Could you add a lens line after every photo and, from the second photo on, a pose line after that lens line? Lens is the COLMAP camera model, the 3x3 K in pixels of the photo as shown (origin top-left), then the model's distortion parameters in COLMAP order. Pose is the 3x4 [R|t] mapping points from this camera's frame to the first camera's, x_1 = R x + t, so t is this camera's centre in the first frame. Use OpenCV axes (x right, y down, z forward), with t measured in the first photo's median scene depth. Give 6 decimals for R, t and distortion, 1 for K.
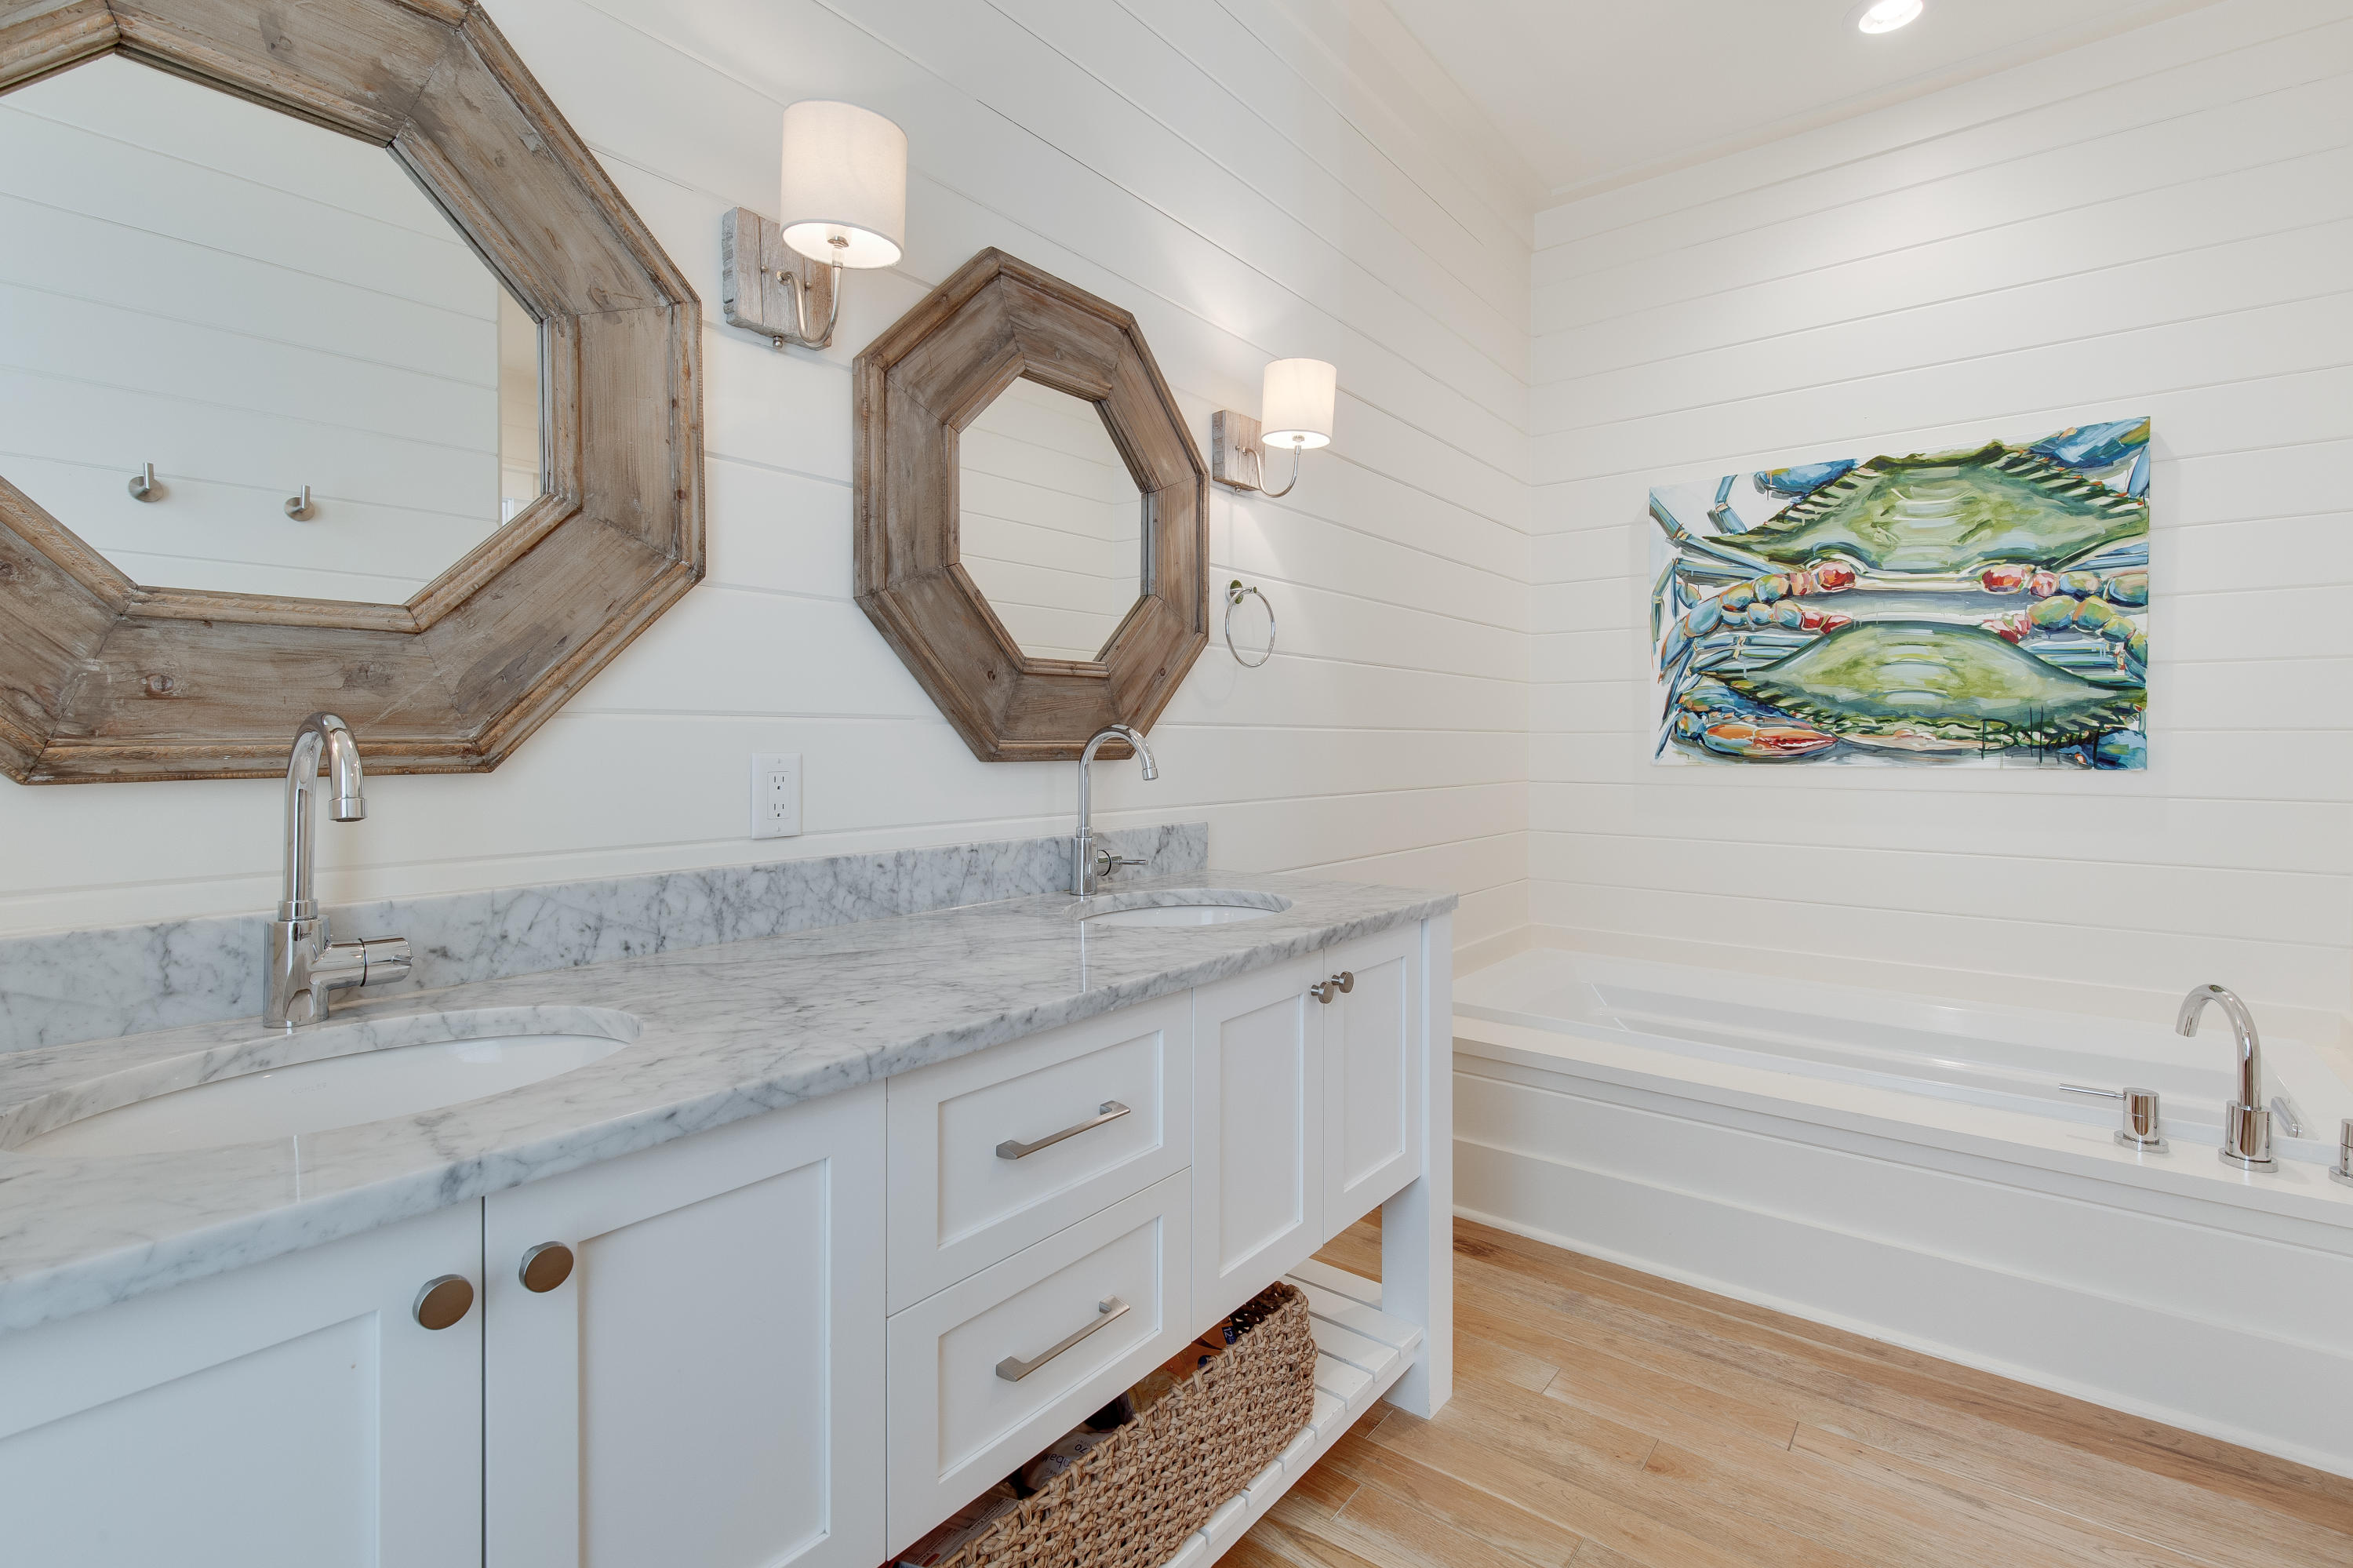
lens RADIAL K [[1072.8, 0, 1203.0], [0, 1072.8, 751.8], [0, 0, 1]] dist [0.004300, -0.000864]
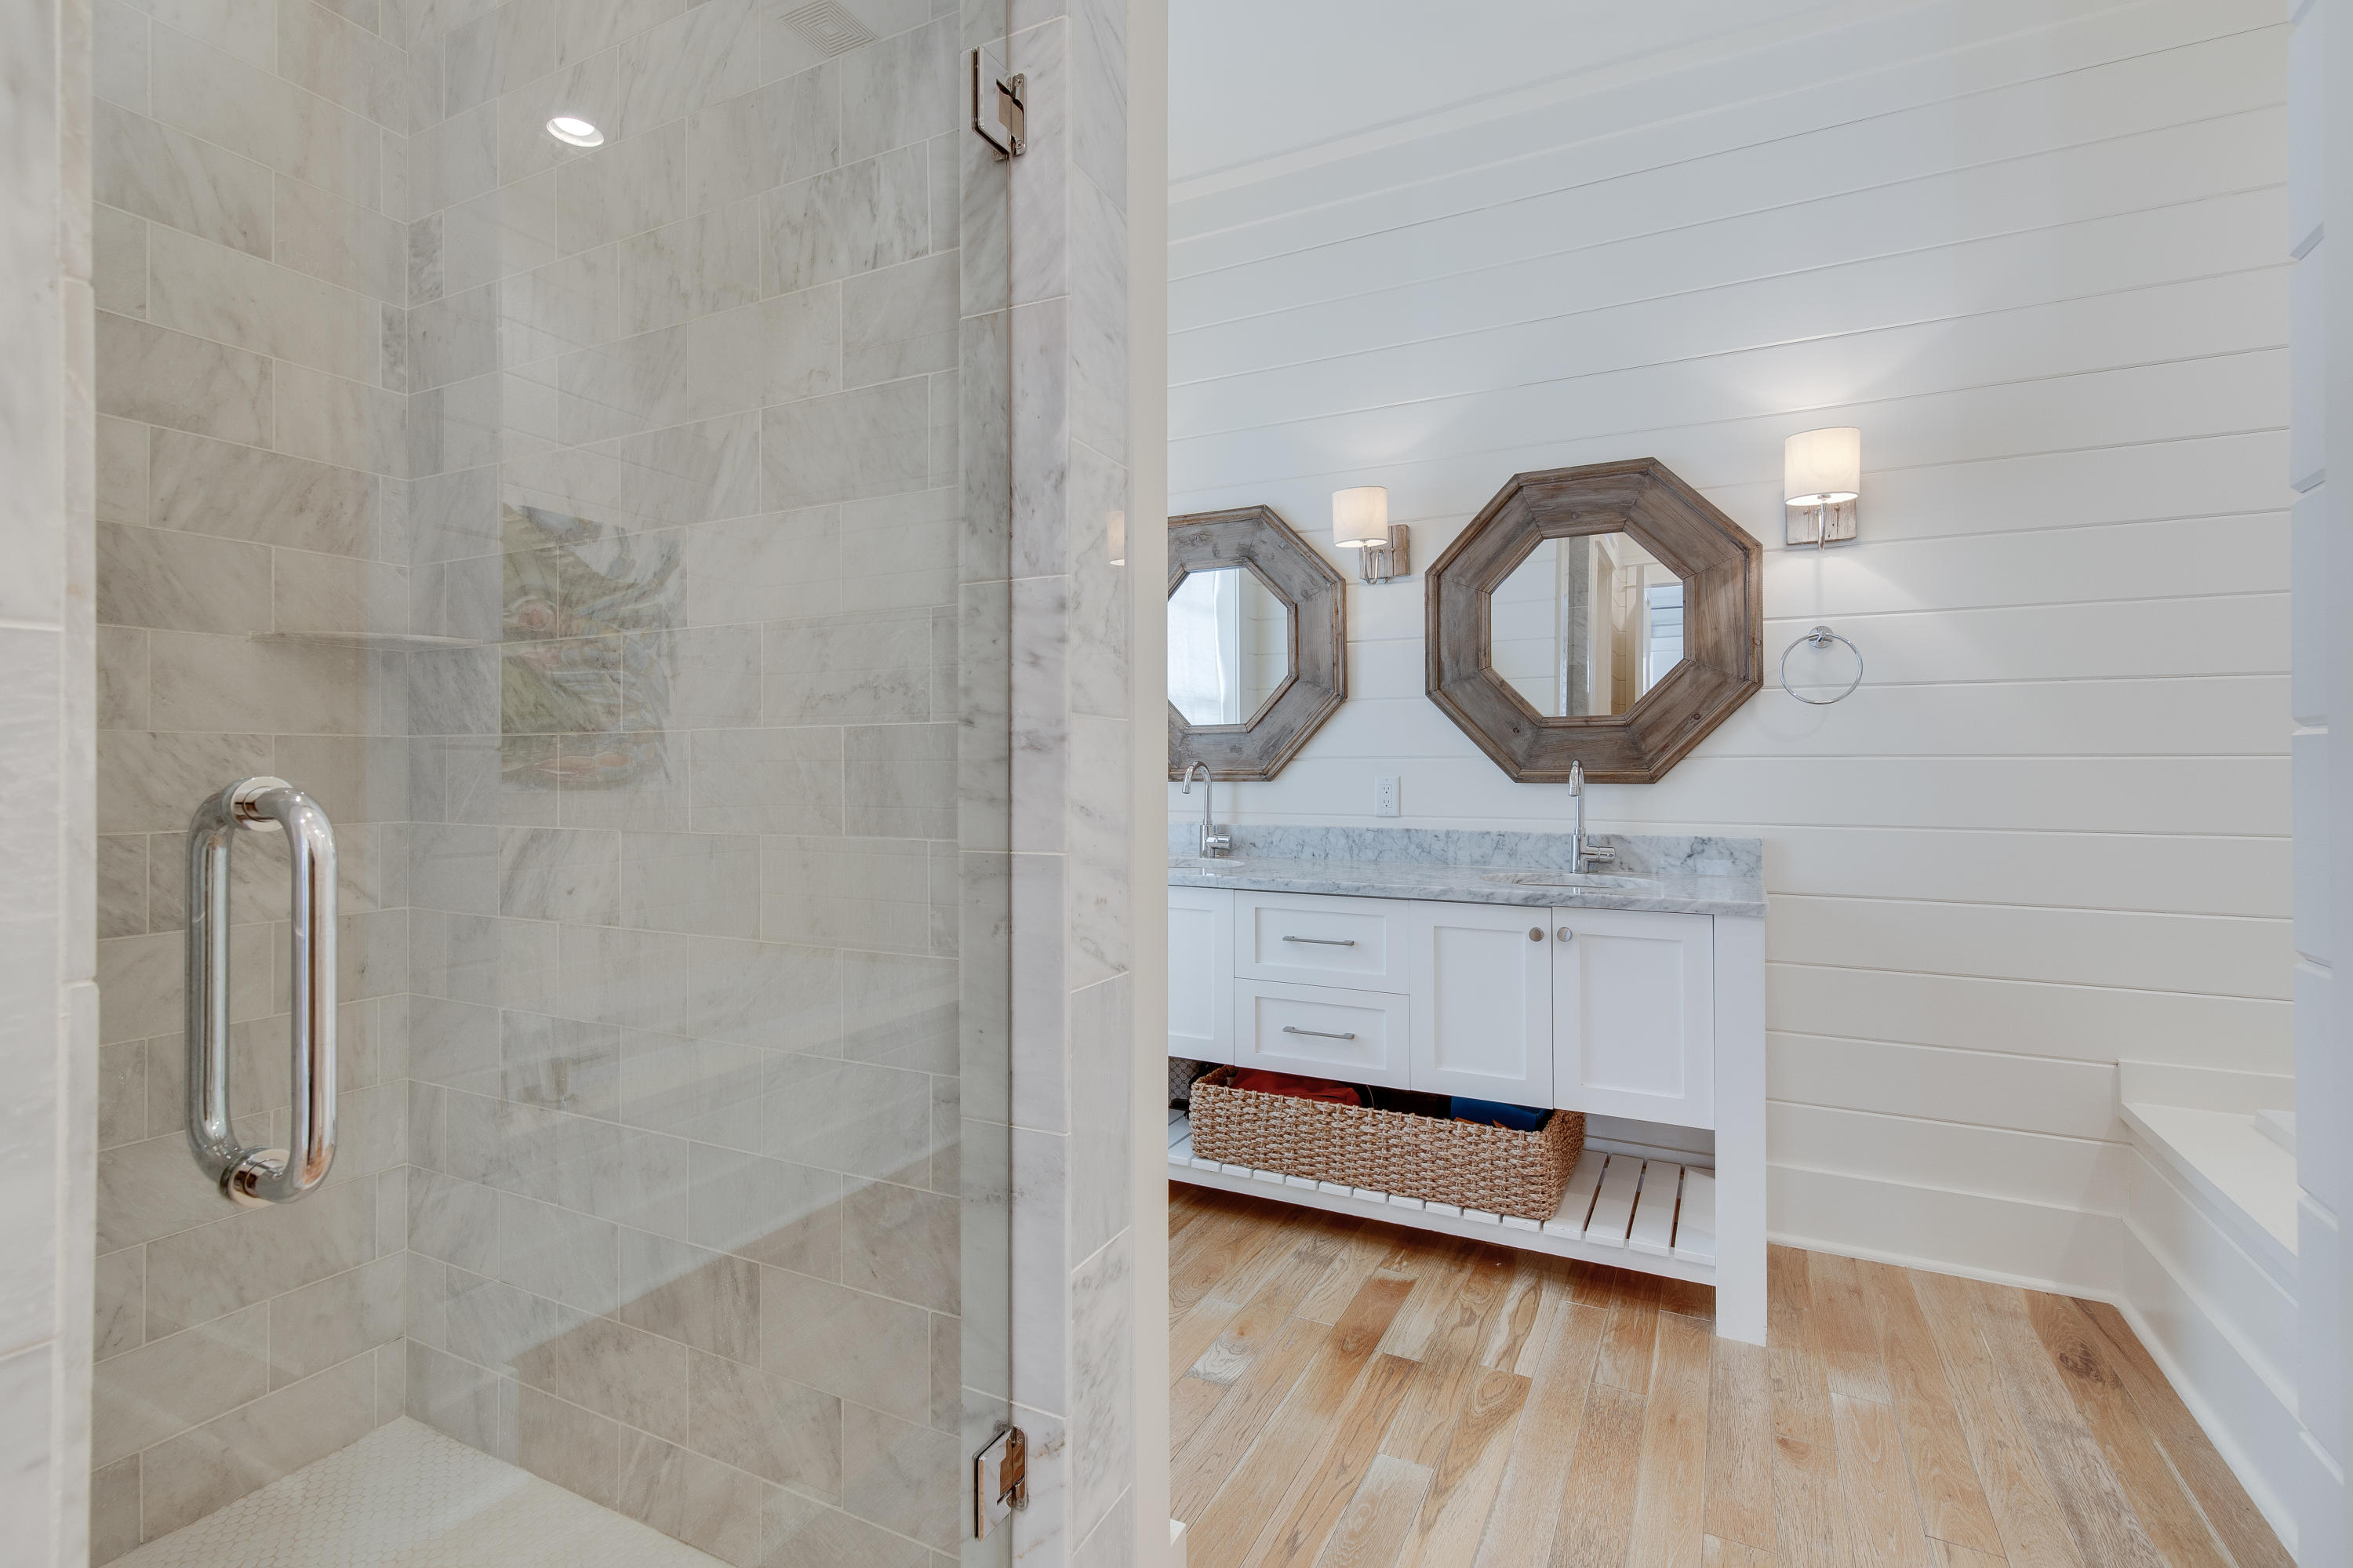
lens RADIAL K [[1072.8, 0, 1182.1], [0, 1072.8, 765.5], [0, 0, 1]] dist [0.004300, -0.000864]
pose [[0.180514, -0.010966, -0.983511, 1.398536], [-0.014188, 0.999805, -0.013752, 0.013456], [0.983470, 0.016437, 0.180323, 0.205940]]
